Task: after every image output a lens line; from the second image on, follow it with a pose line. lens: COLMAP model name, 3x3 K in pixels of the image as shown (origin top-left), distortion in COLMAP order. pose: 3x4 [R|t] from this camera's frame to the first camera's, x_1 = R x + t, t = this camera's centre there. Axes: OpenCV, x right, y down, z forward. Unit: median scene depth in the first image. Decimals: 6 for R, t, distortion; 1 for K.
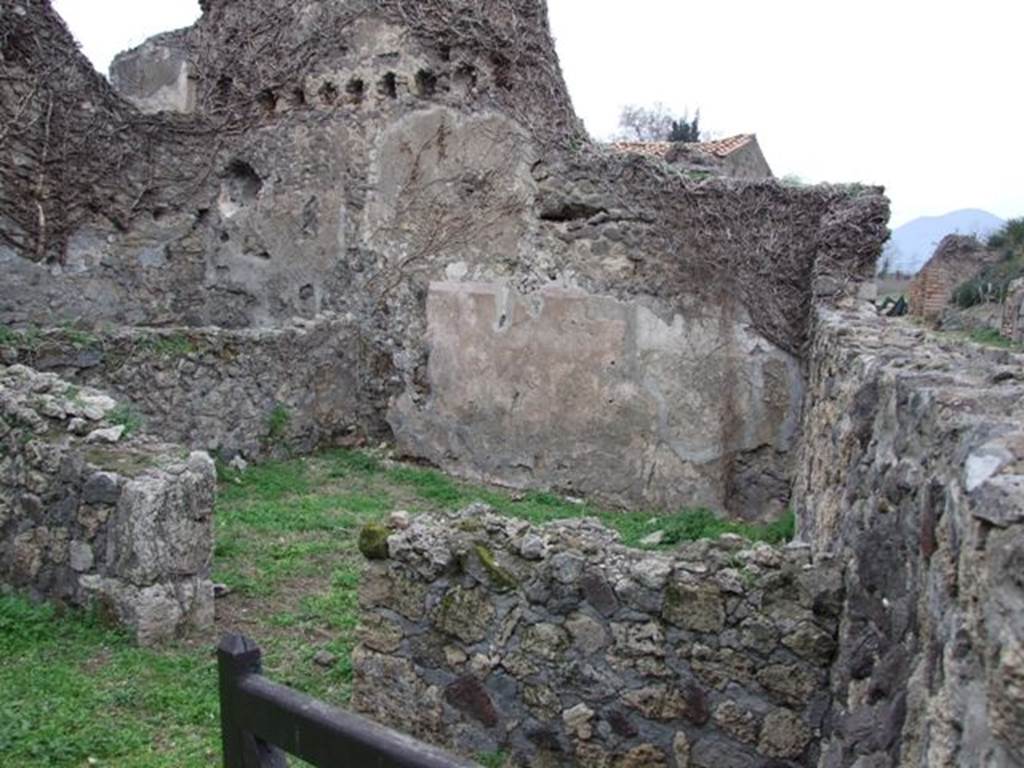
lens RADIAL K [[817.7, 0, 514.9], [0, 817.7, 373.8], [0, 0, 1]] dist [-0.059474, 0.055801]
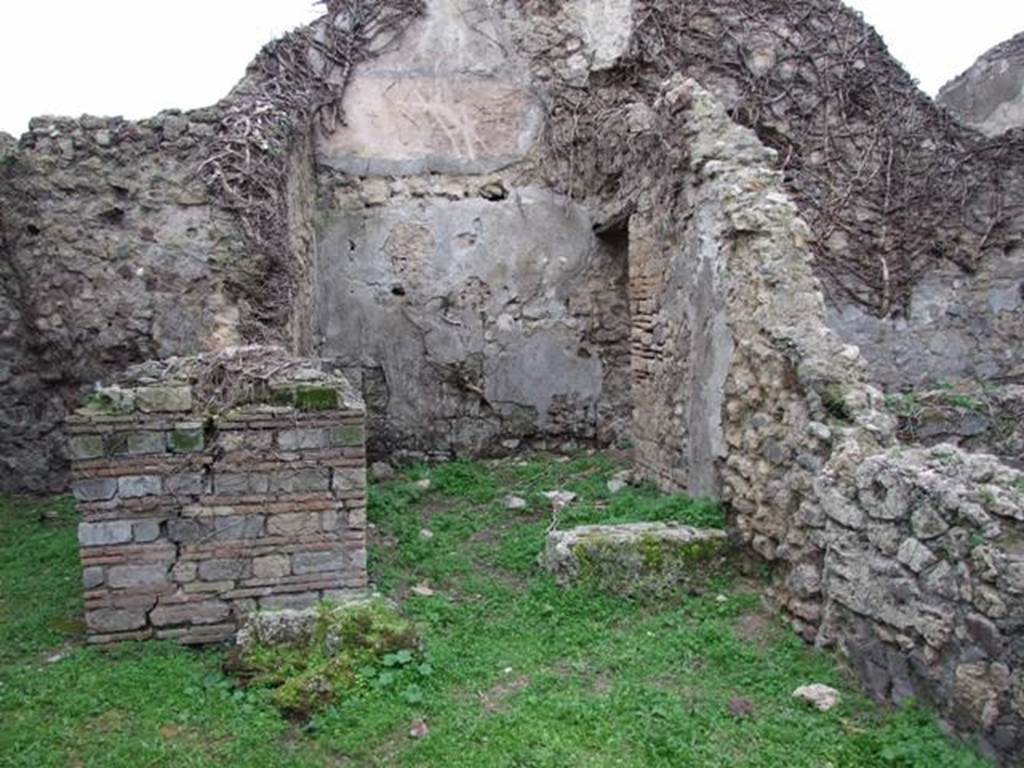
lens RADIAL K [[817.7, 0, 510.6], [0, 817.7, 378.8], [0, 0, 1]] dist [-0.059474, 0.055801]
pose [[0.614643, -0.044026, -0.787576, -0.119989], [0.000986, 0.998483, -0.055046, -0.016247], [0.788805, 0.033057, 0.613755, 0.076167]]
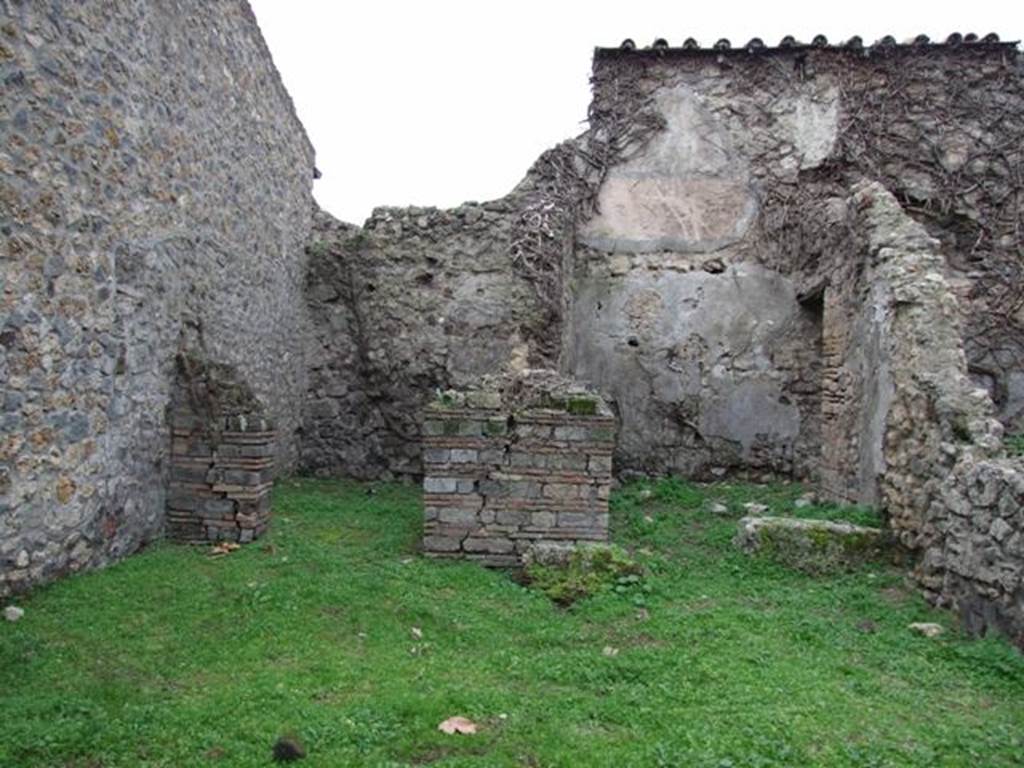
lens RADIAL K [[817.7, 0, 513.9], [0, 817.7, 375.9], [0, 0, 1]] dist [-0.059474, 0.055801]
pose [[0.397617, -0.083187, -0.913773, 0.072414], [-0.081645, 0.988724, -0.125538, 0.040663], [0.913912, 0.124521, 0.386342, -0.060459]]
